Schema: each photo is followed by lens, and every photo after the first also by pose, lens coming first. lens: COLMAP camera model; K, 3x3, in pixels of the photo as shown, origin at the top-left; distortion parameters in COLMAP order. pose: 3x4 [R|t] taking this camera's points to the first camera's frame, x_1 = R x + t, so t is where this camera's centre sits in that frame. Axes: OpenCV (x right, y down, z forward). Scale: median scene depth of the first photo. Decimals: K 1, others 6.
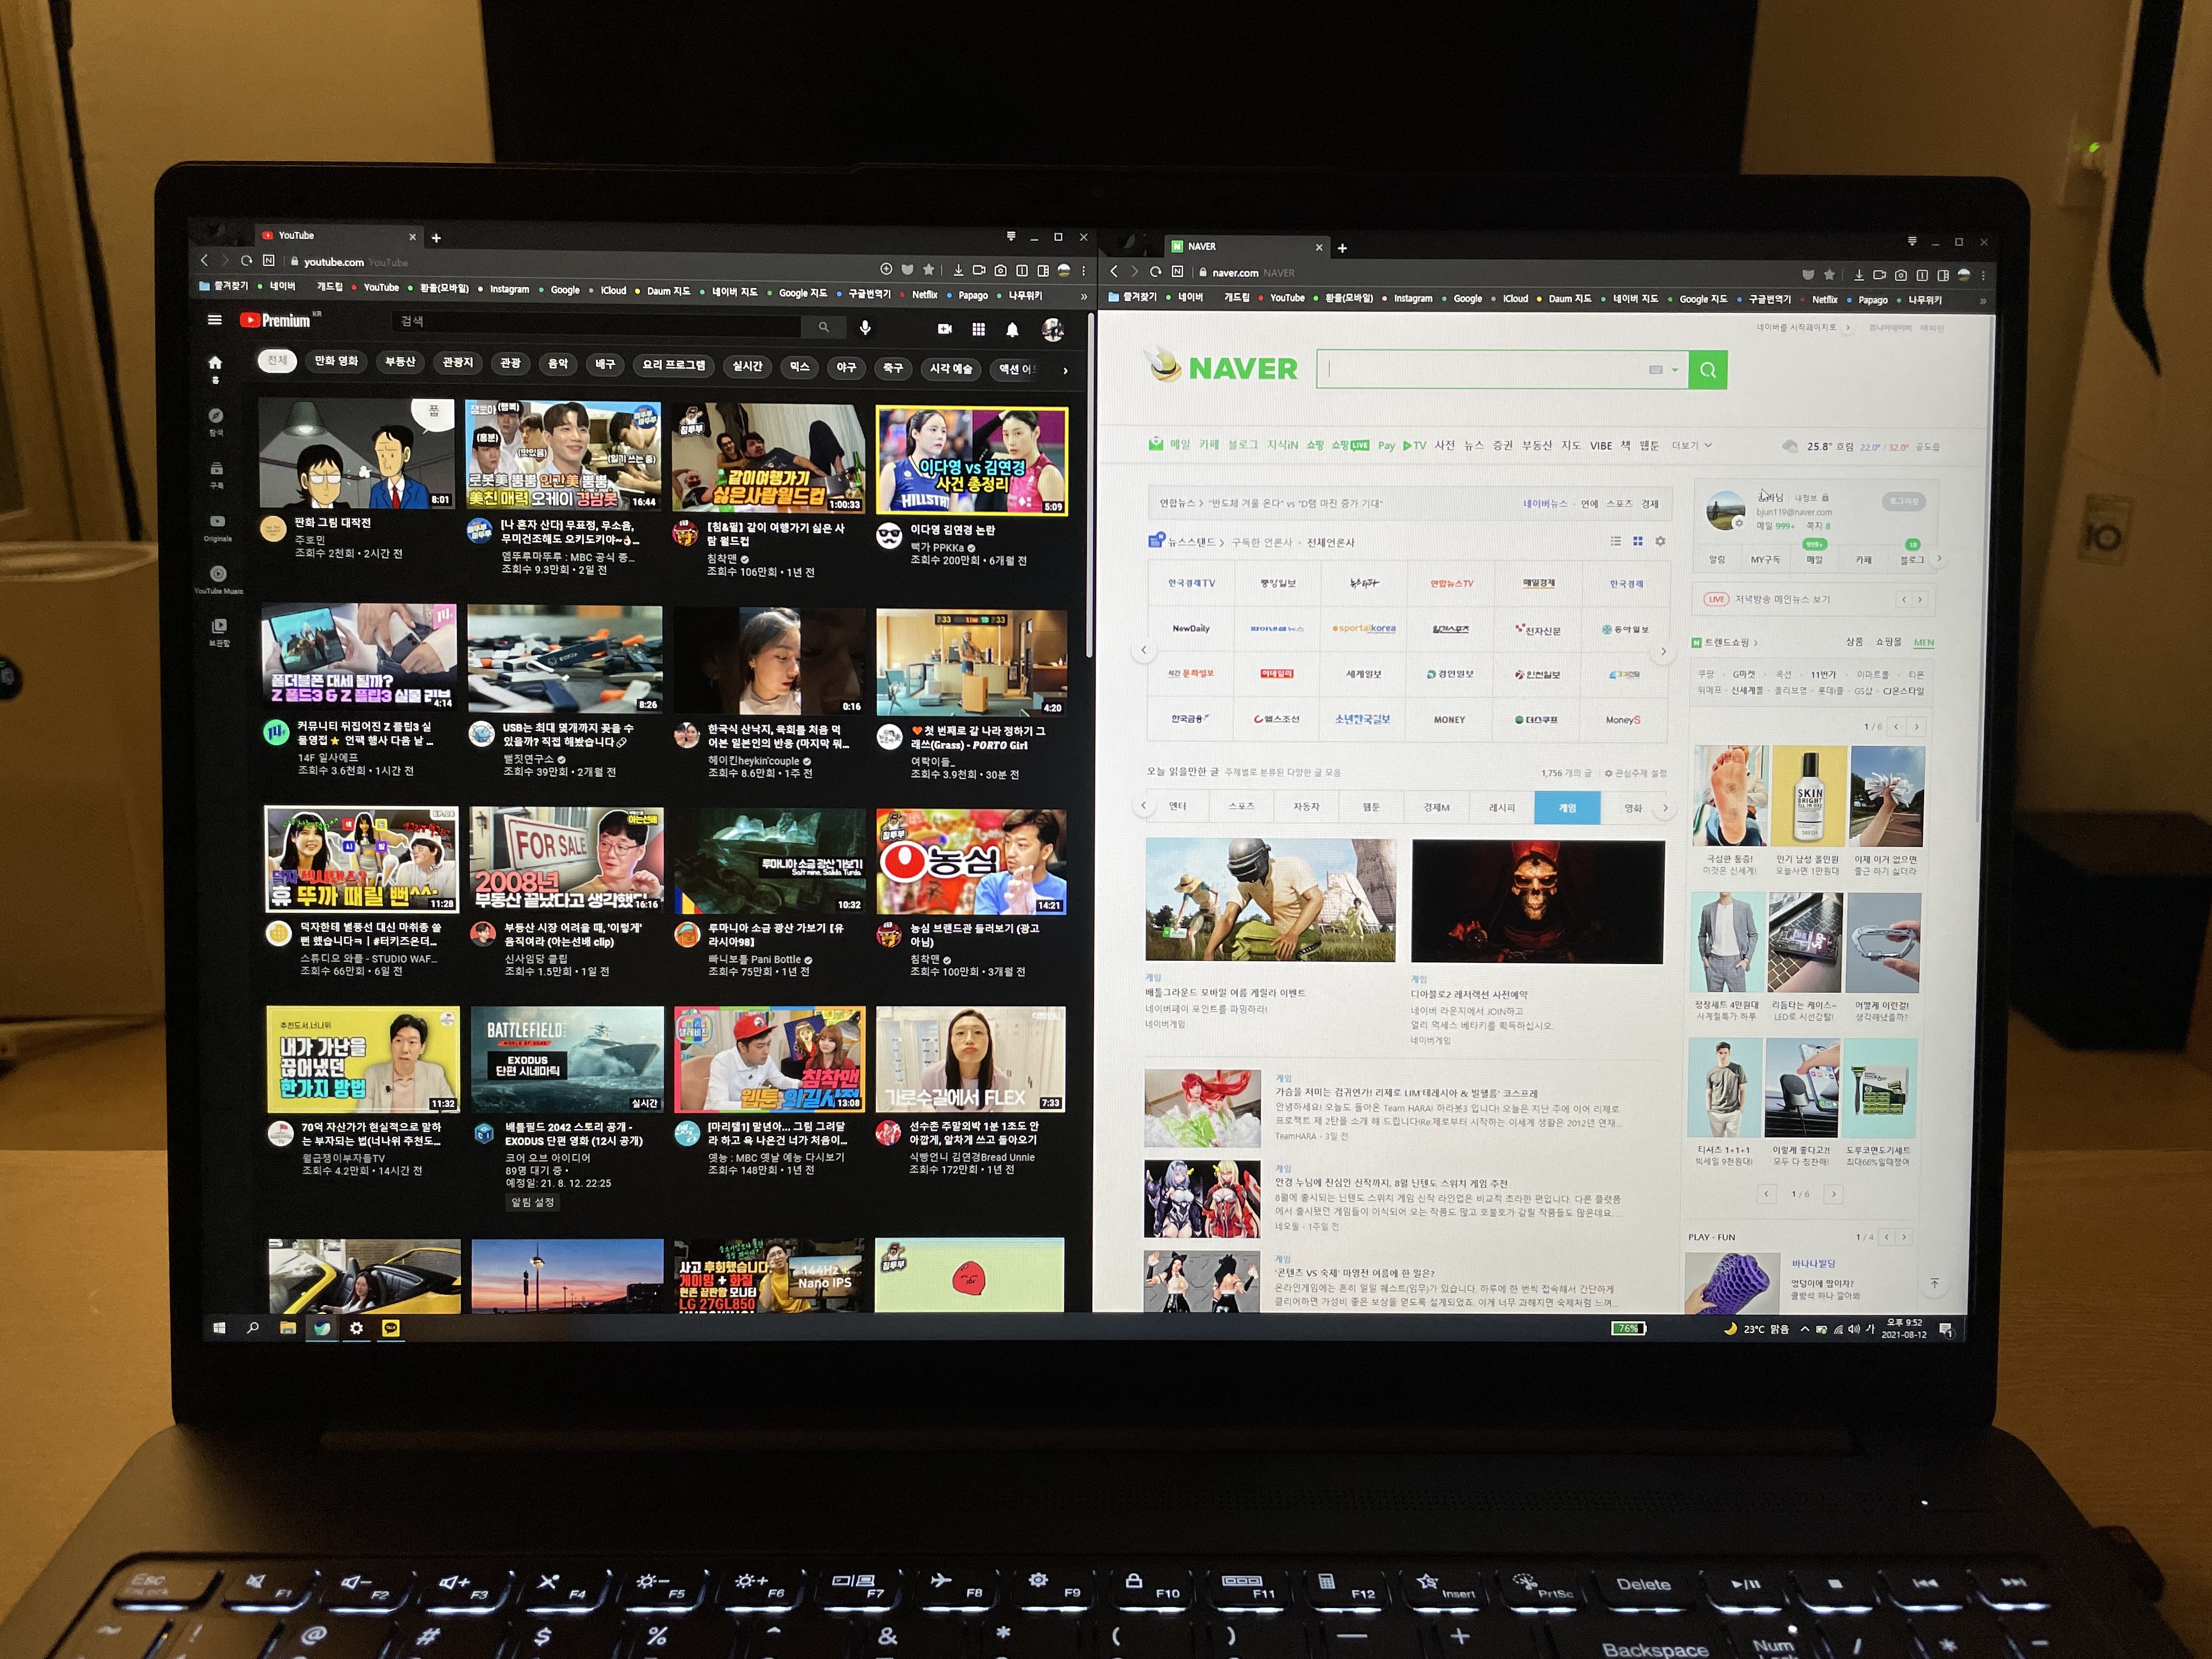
lens RADIAL K [[1714.9, 0, 1110.0], [0, 1714.9, 783.9], [0, 0, 1]] dist [0.064387, -0.115442]
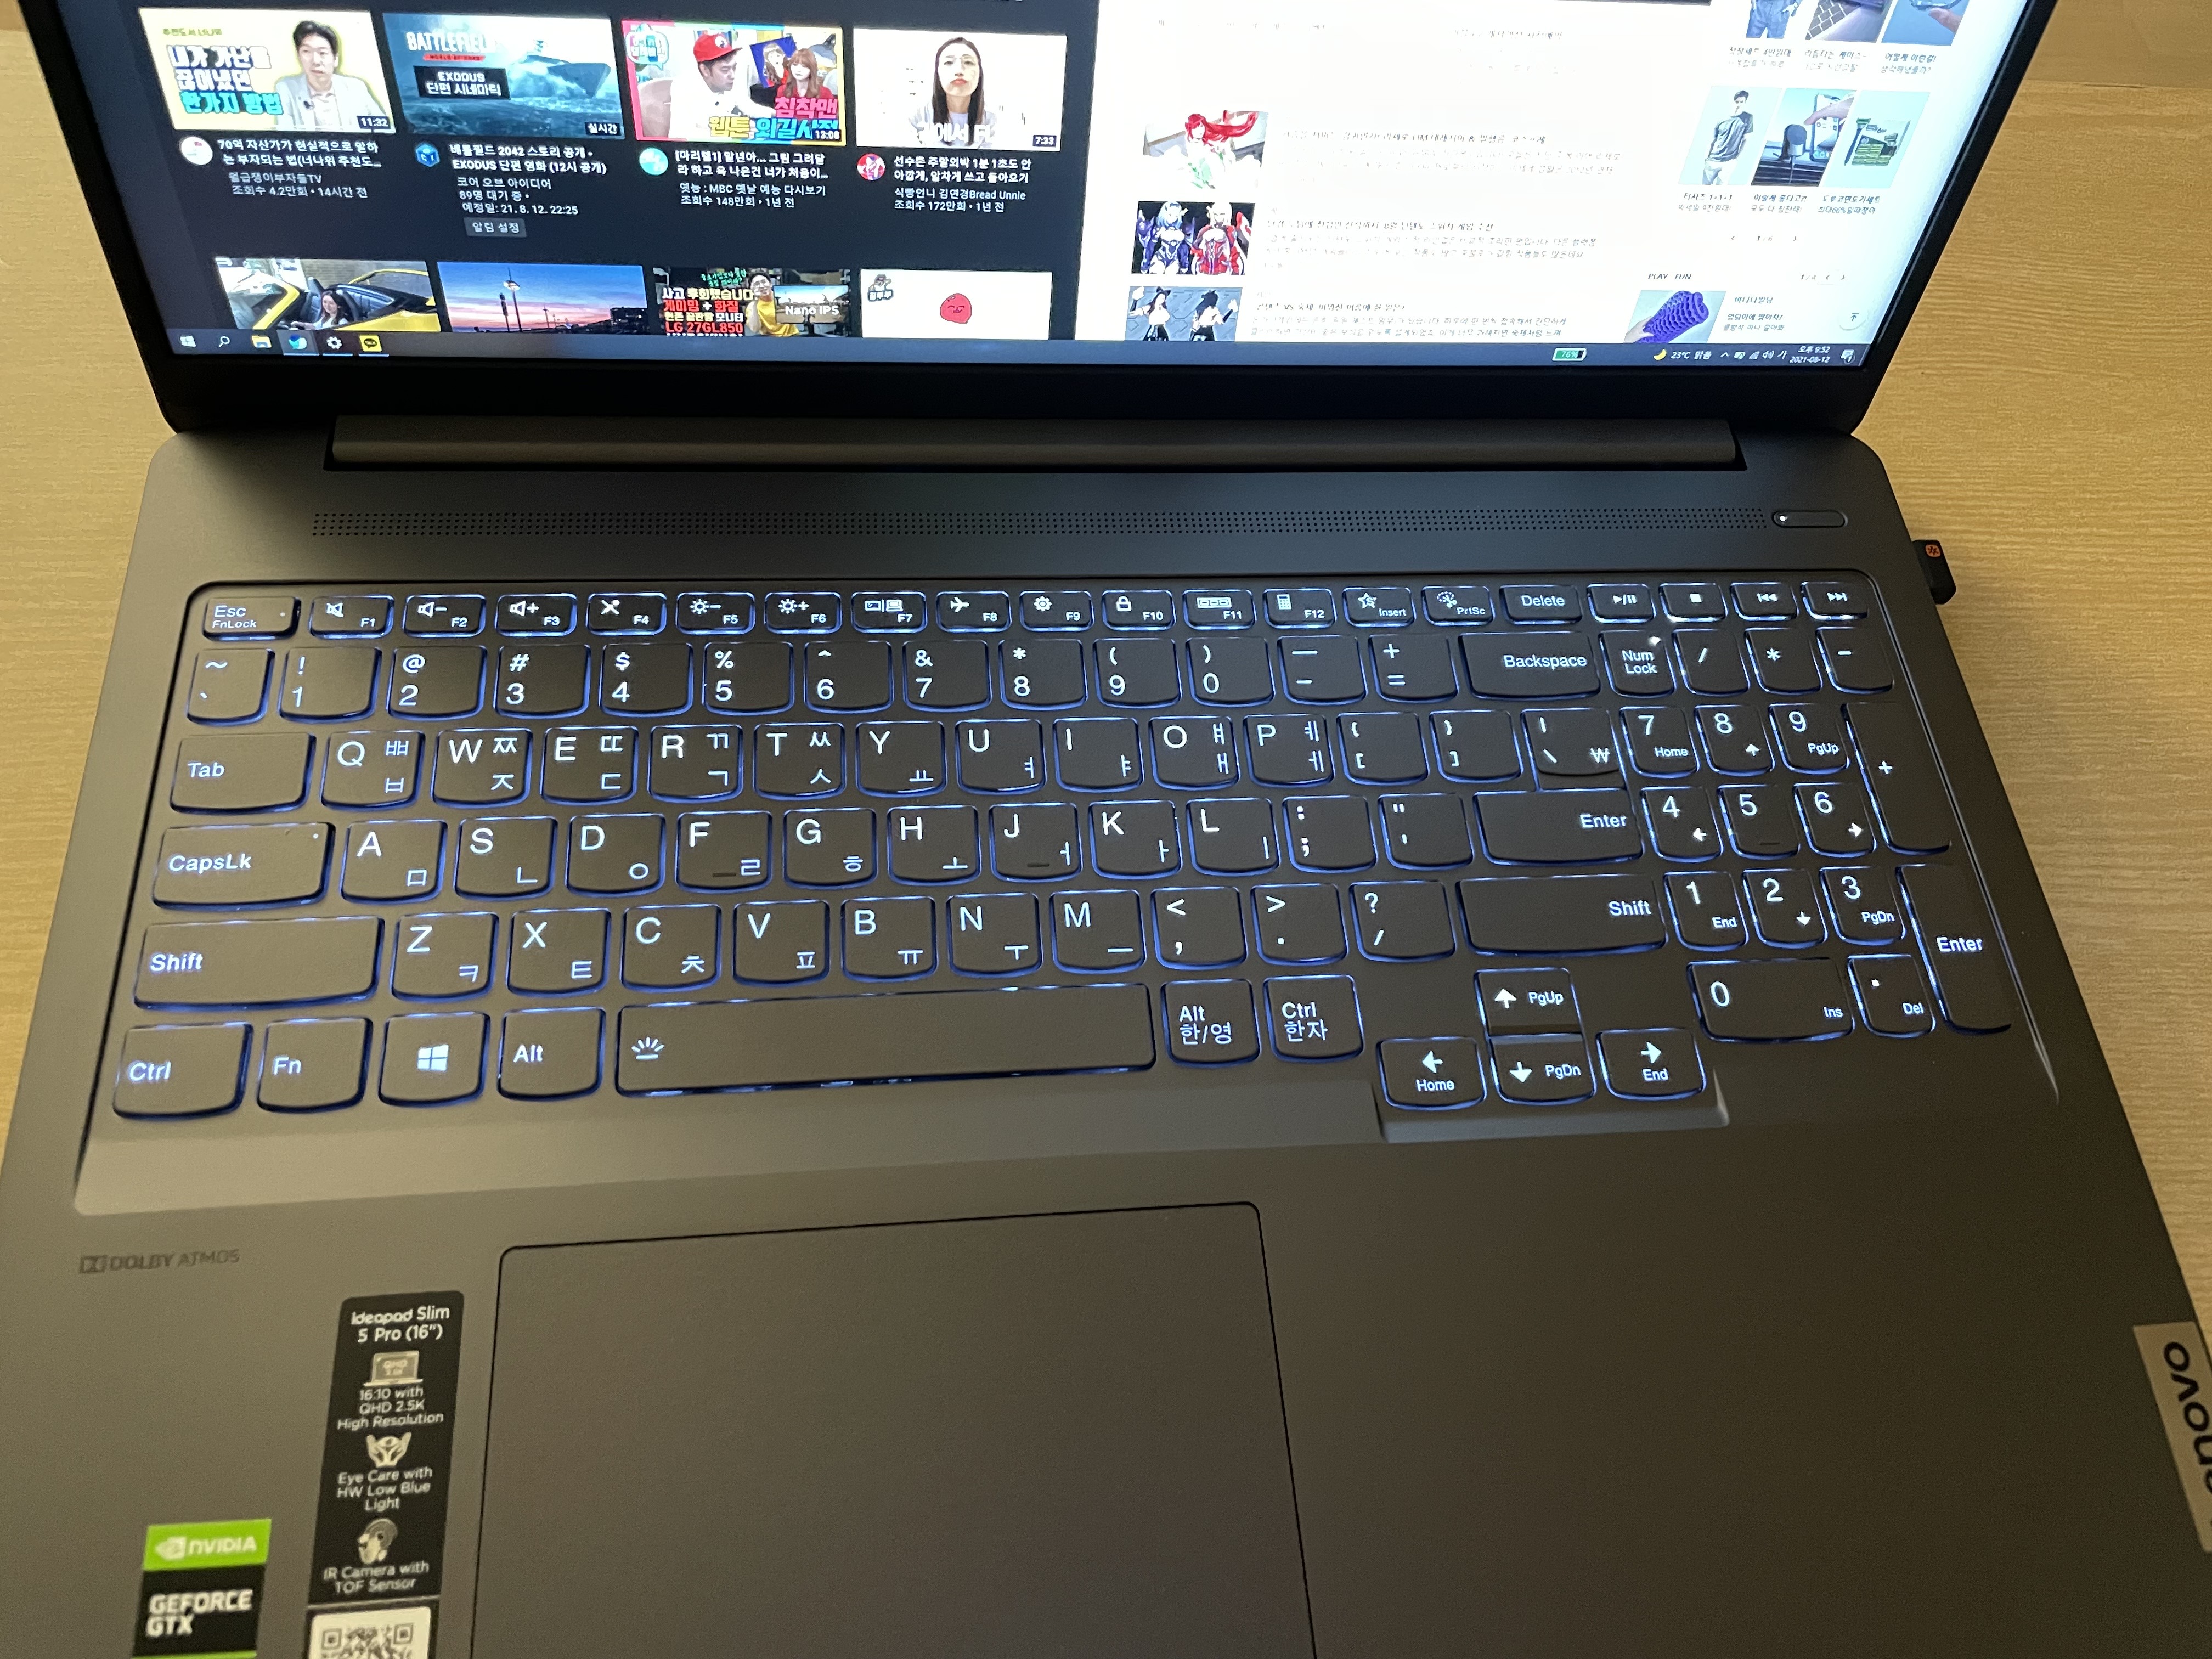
lens RADIAL K [[1714.9, 0, 1107.8], [0, 1714.9, 827.8], [0, 0, 1]] dist [0.064387, -0.115442]
pose [[0.992756, -0.020485, 0.118393, -0.119849], [-0.070196, 0.700821, 0.709875, -0.223896], [-0.097514, -0.713043, 0.694306, 0.073542]]
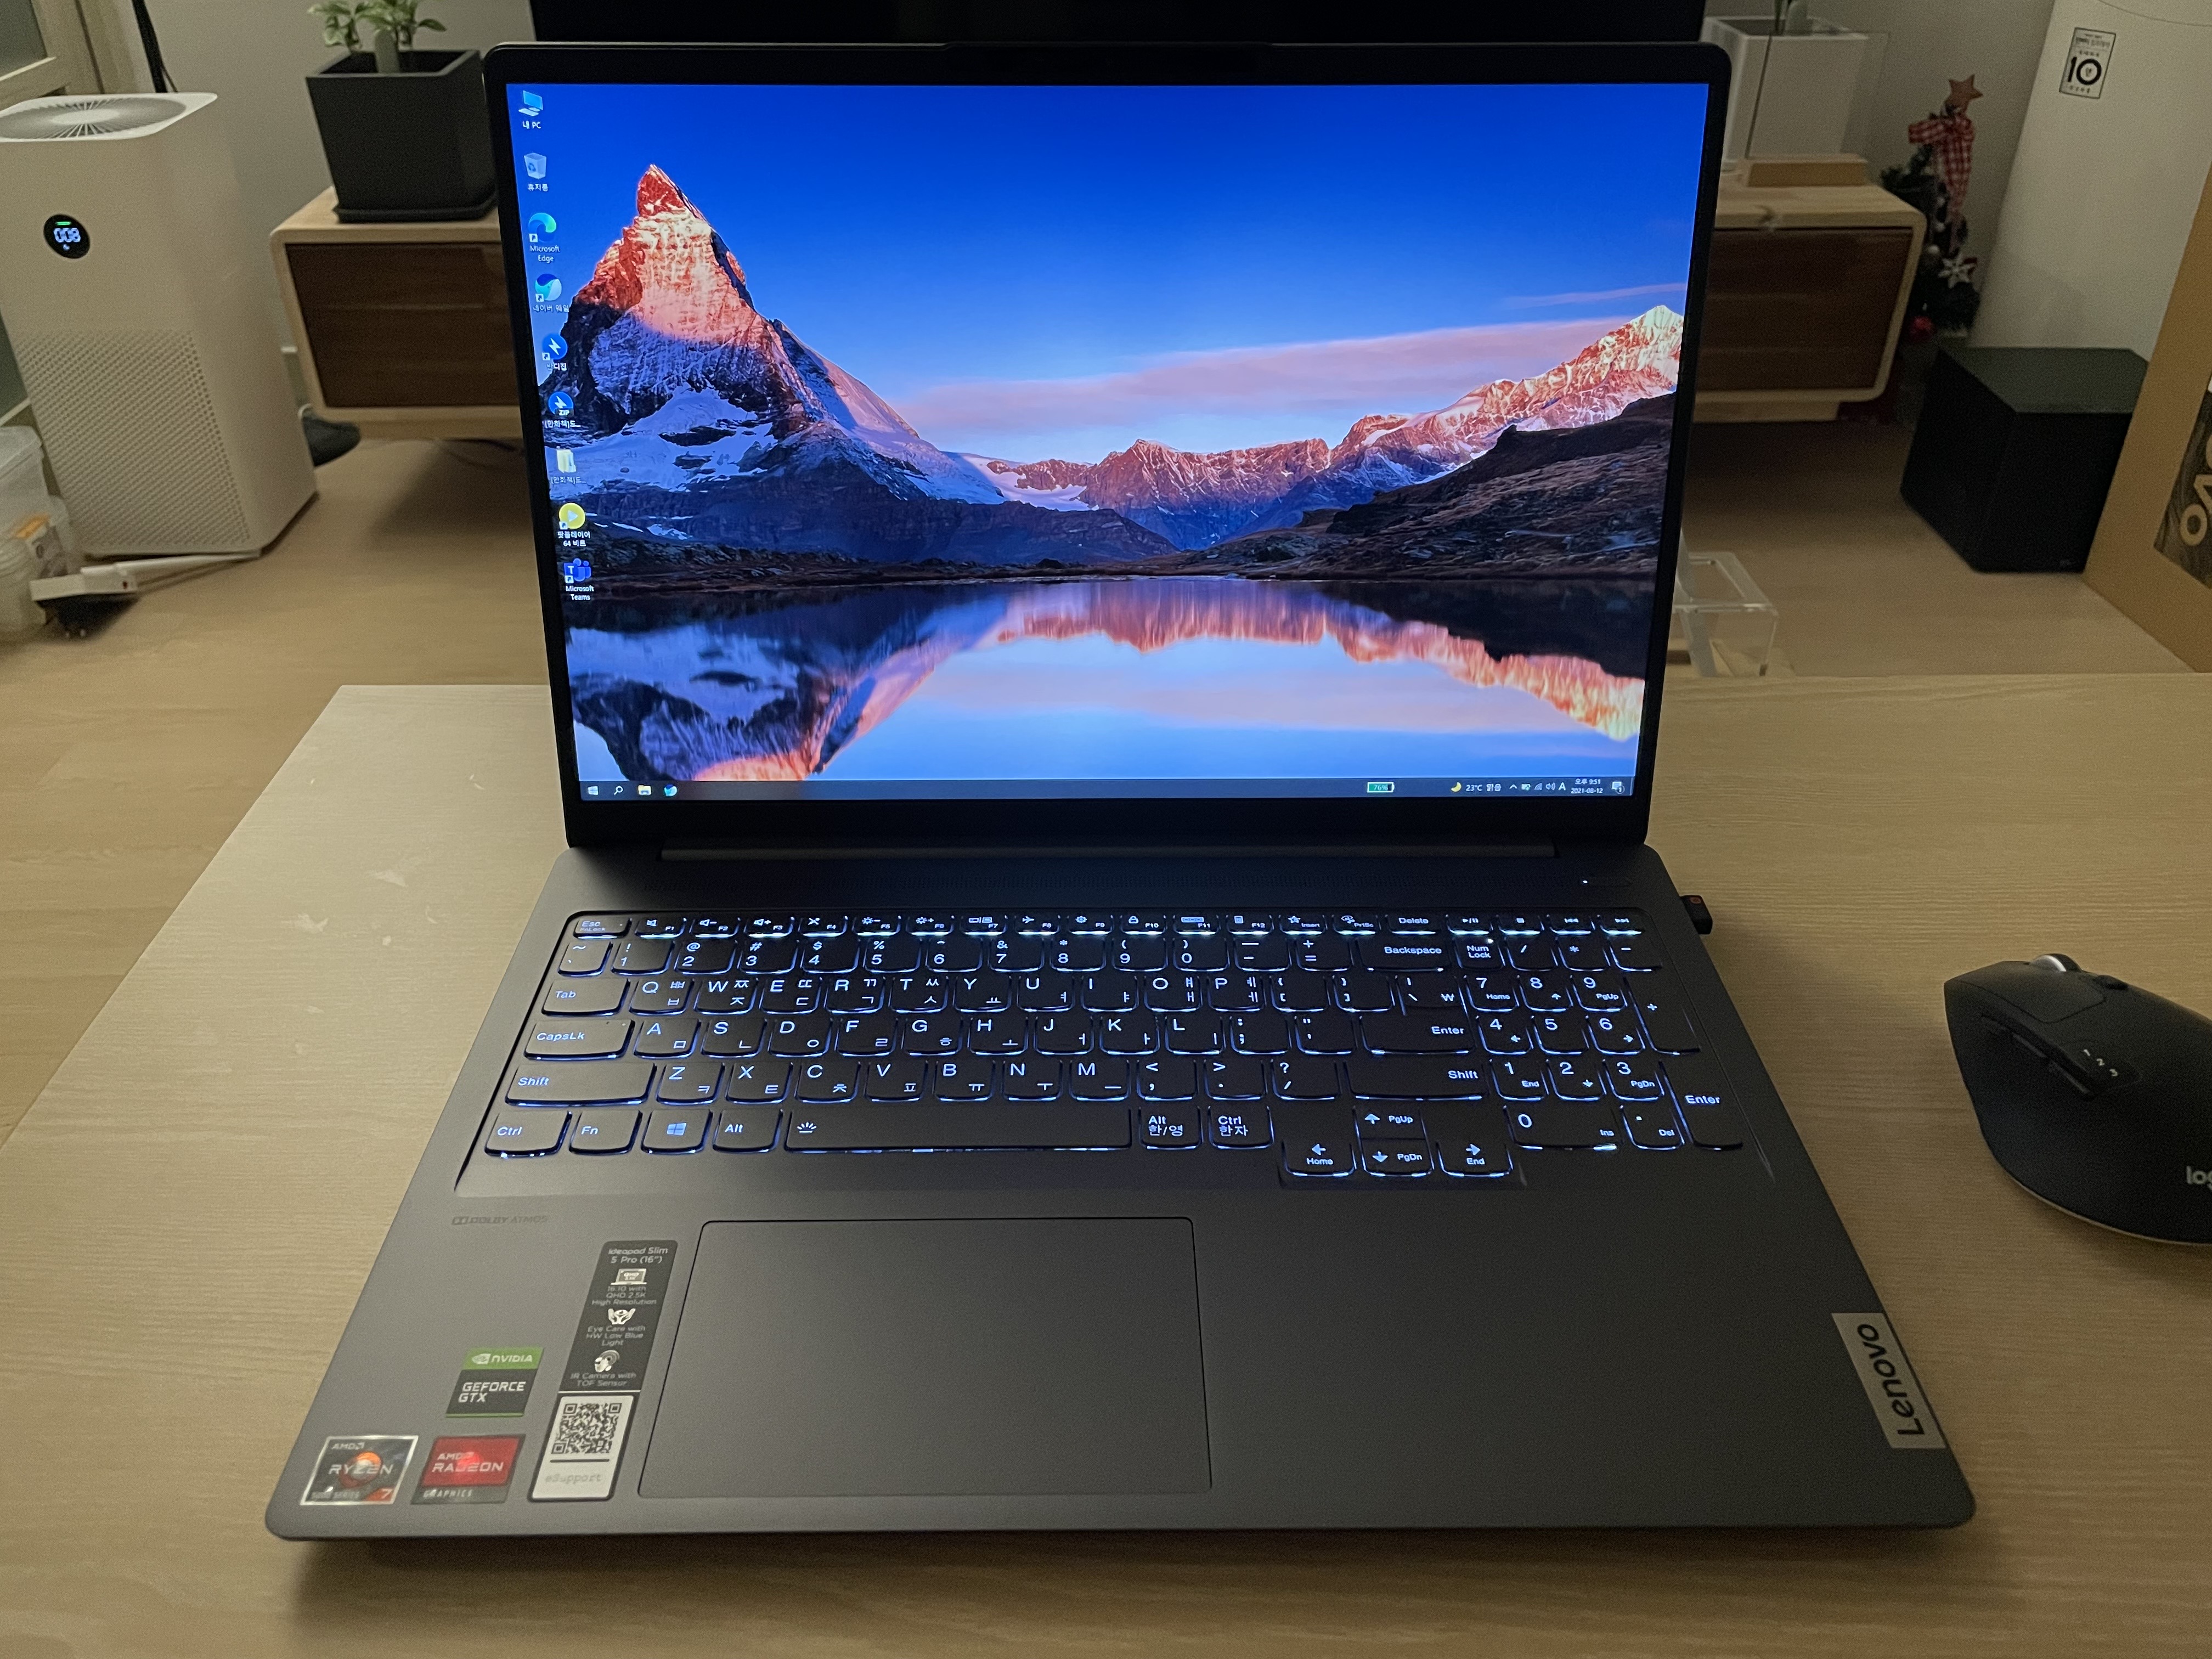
lens RADIAL K [[1714.9, 0, 1106.3], [0, 1714.9, 780.3], [0, 0, 1]] dist [0.064387, -0.115442]
pose [[0.999976, -0.005414, -0.004307, -0.005345], [0.006391, 0.961263, 0.275557, -0.156716], [0.002648, -0.275578, 0.961275, -0.610374]]
